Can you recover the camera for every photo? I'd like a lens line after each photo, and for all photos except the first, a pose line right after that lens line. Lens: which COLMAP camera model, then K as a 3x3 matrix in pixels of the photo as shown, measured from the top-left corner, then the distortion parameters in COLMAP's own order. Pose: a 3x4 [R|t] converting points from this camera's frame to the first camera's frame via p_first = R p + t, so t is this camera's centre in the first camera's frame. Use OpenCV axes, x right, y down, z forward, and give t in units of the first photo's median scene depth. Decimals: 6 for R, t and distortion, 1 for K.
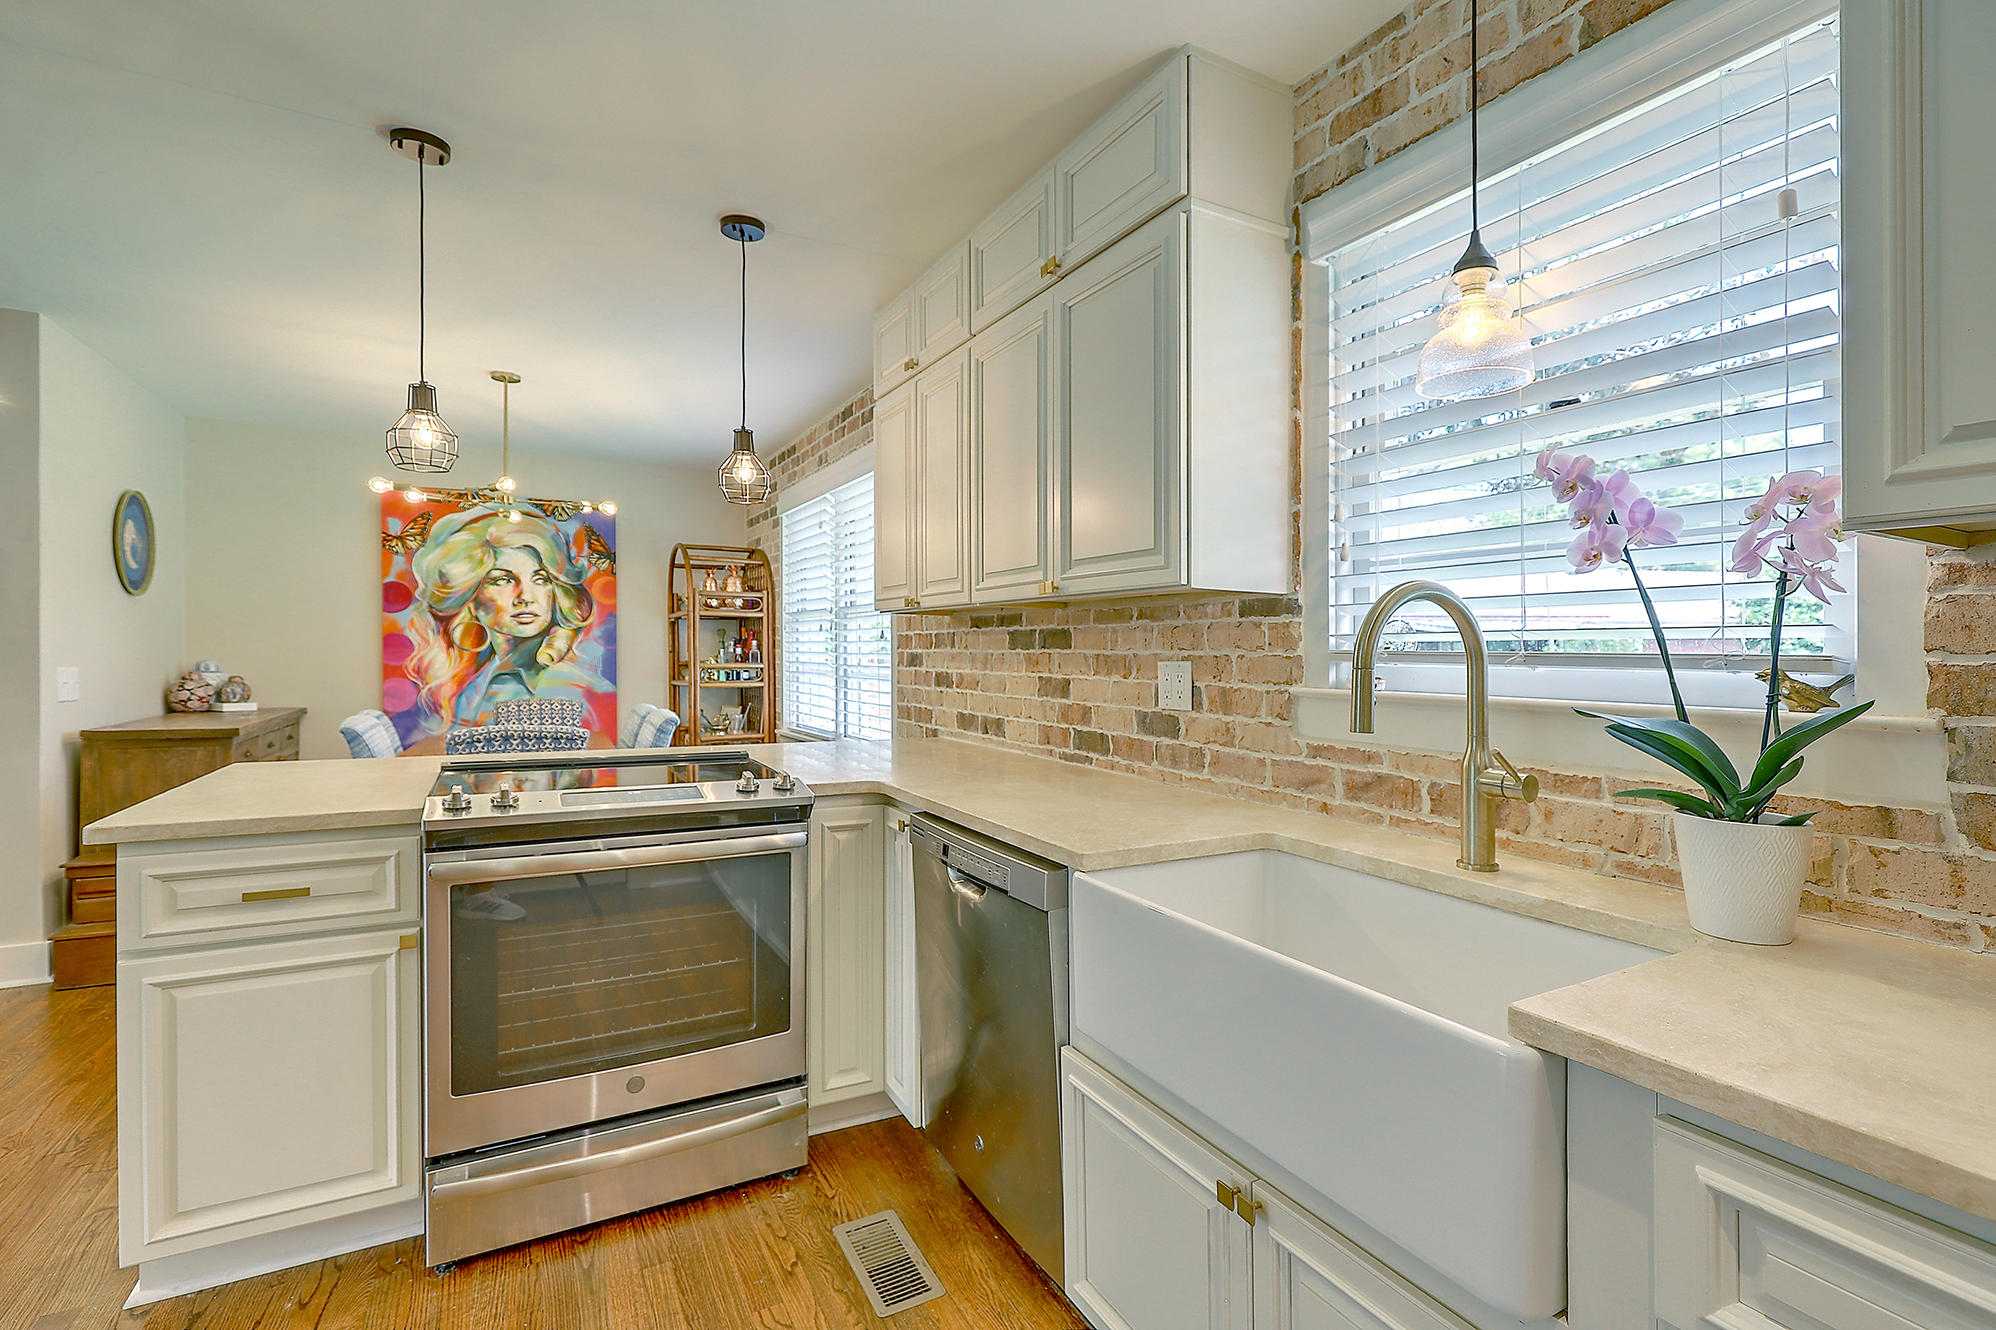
lens RADIAL K [[901.8, 0, 999.0], [0, 901.8, 669.8], [0, 0, 1]] dist [0.005065, -0.002247]
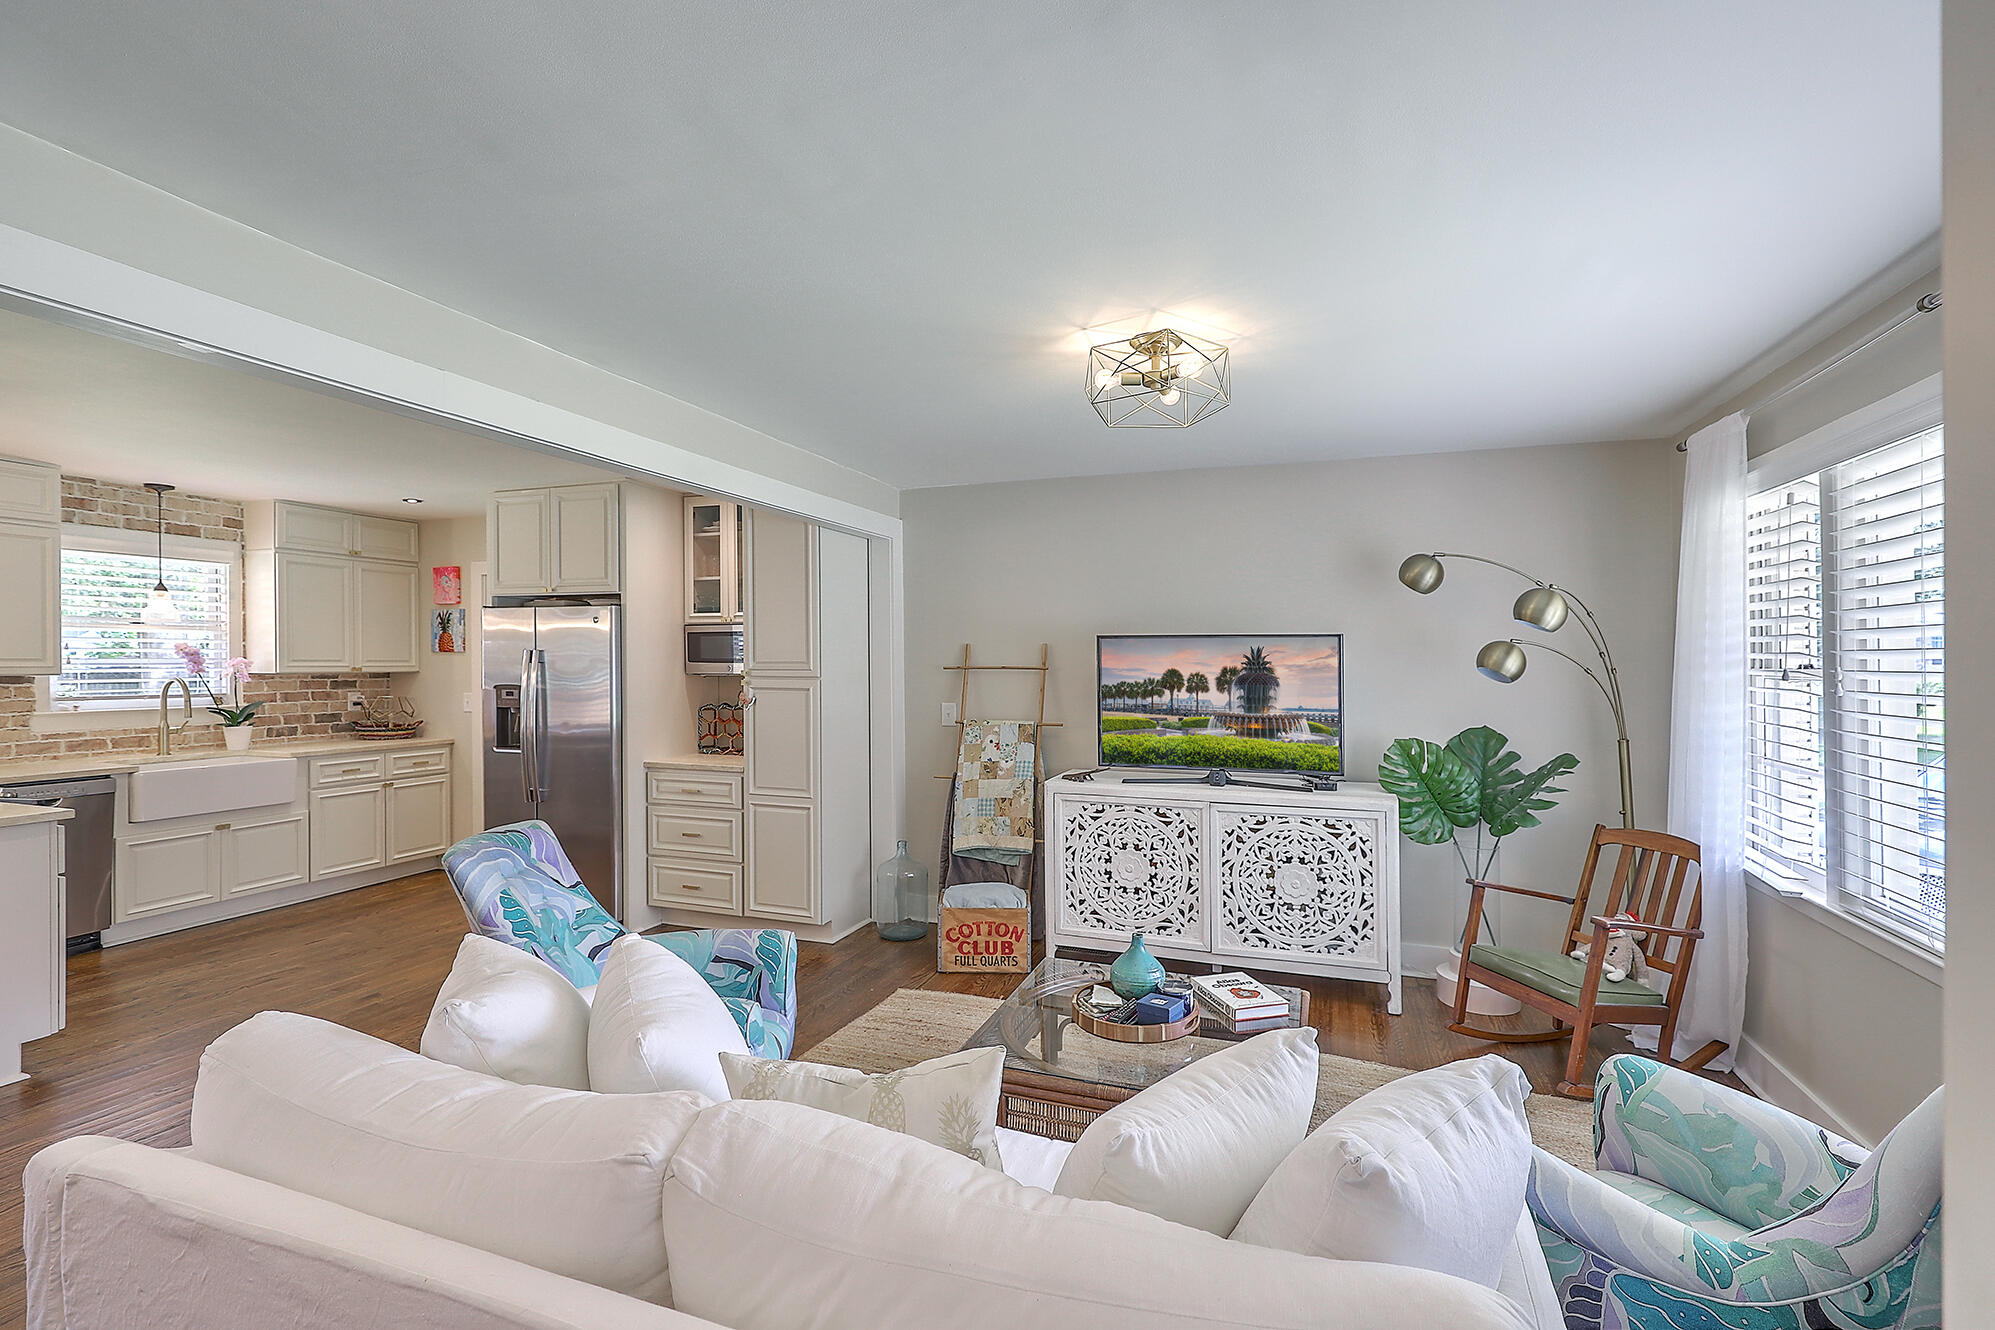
lens RADIAL K [[901.3, 0, 1005.6], [0, 901.3, 660.6], [0, 0, 1]] dist [0.005065, -0.002247]
pose [[-0.657305, -0.012174, 0.753526, -1.182754], [0.003505, 0.999809, 0.019211, -0.057863], [-0.753616, 0.015269, -0.657137, 0.224216]]
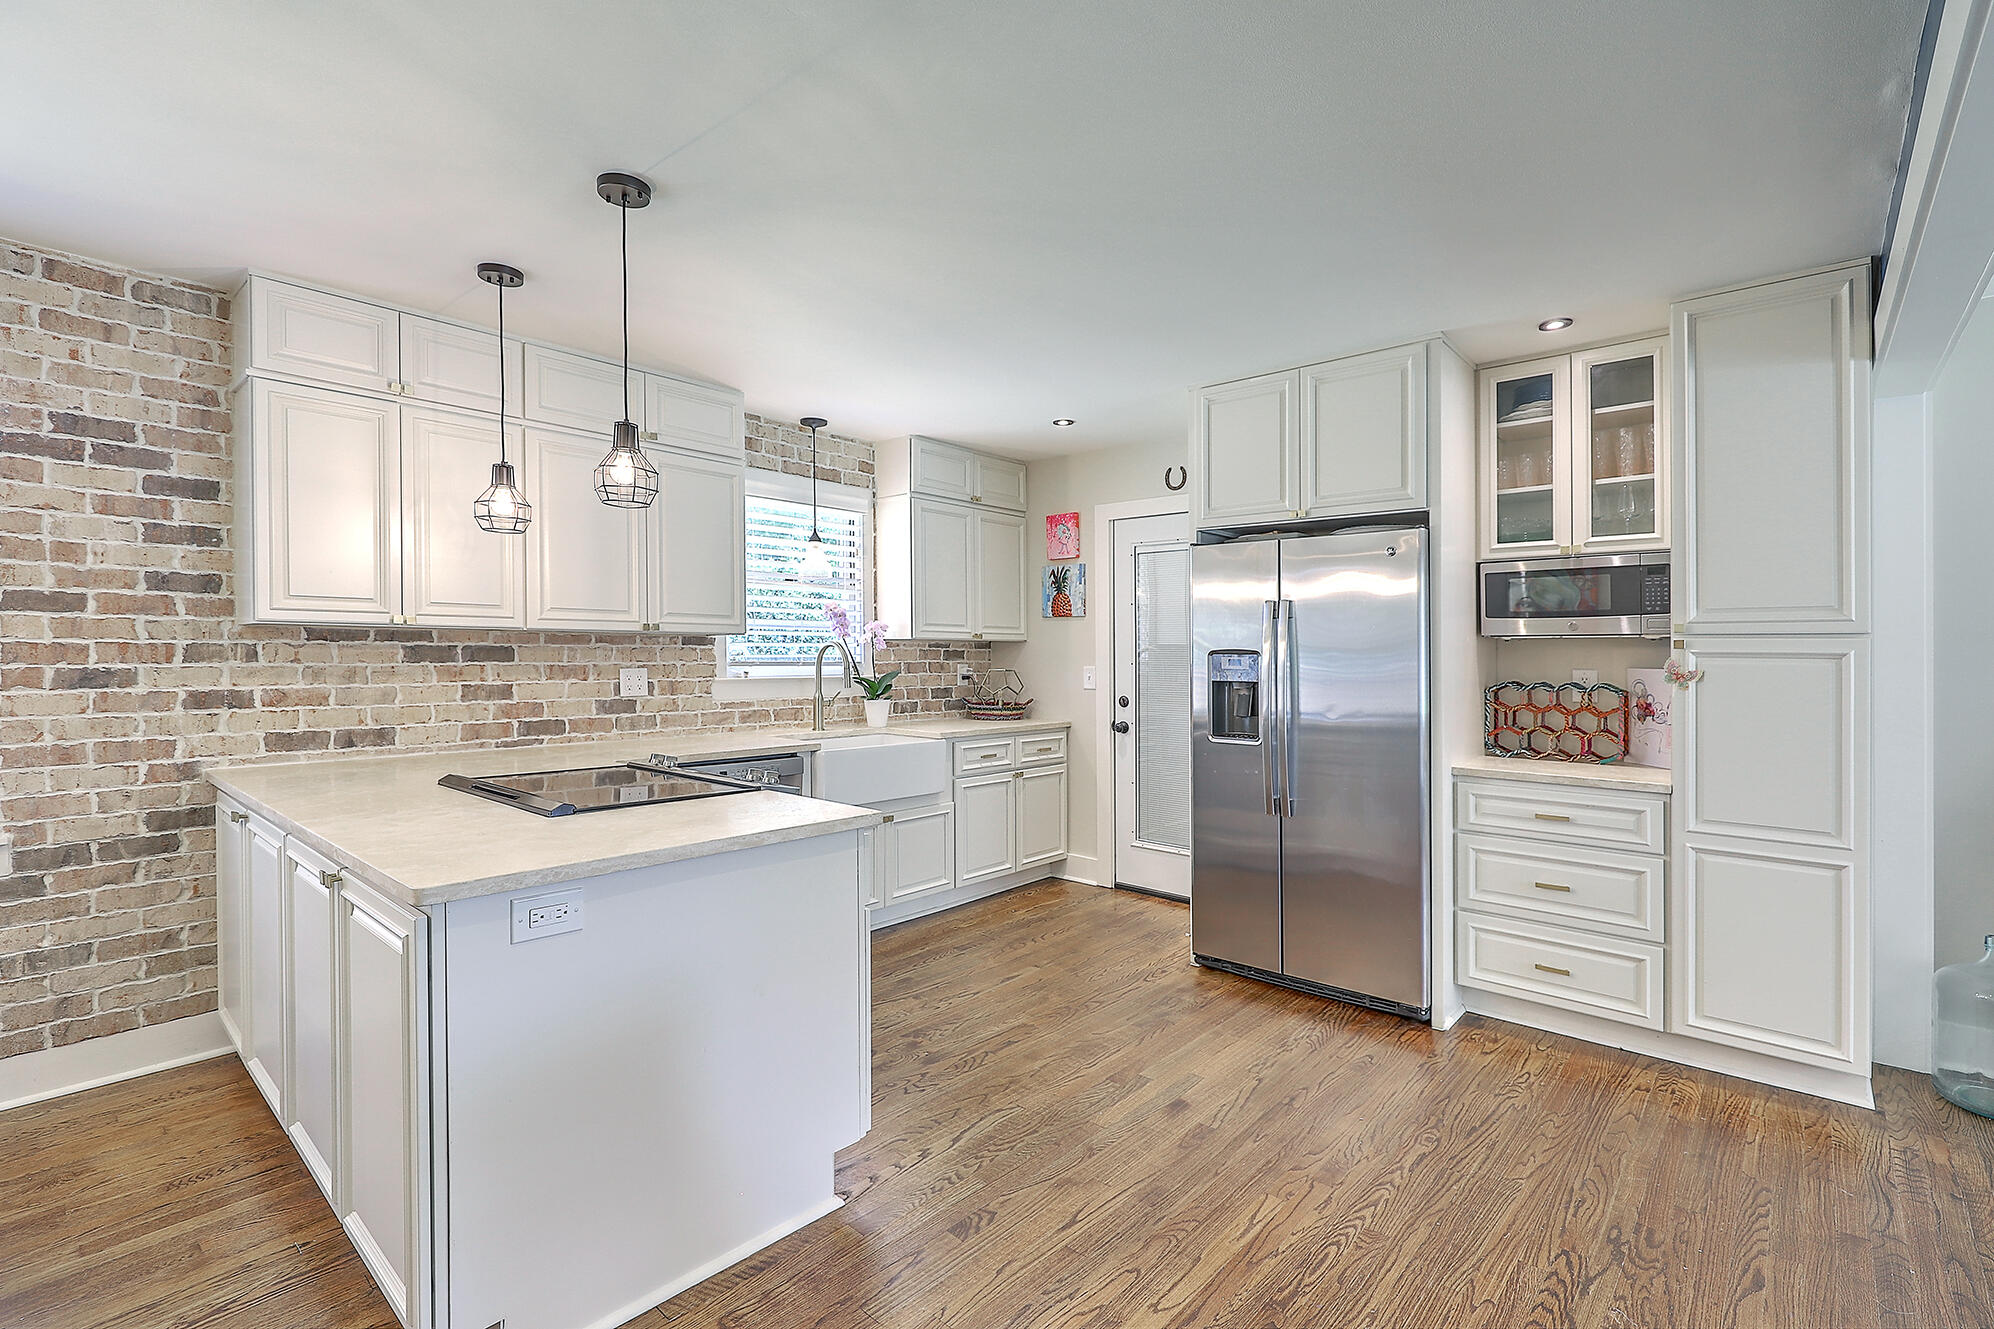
lens RADIAL K [[900.9, 0, 1007.6], [0, 900.9, 660.4], [0, 0, 1]] dist [0.005065, -0.002247]
pose [[-0.338657, -0.022665, 0.940637, -0.711126], [0.006922, 0.999623, 0.026579, -0.027742], [-0.940884, 0.015512, -0.338372, 0.386764]]
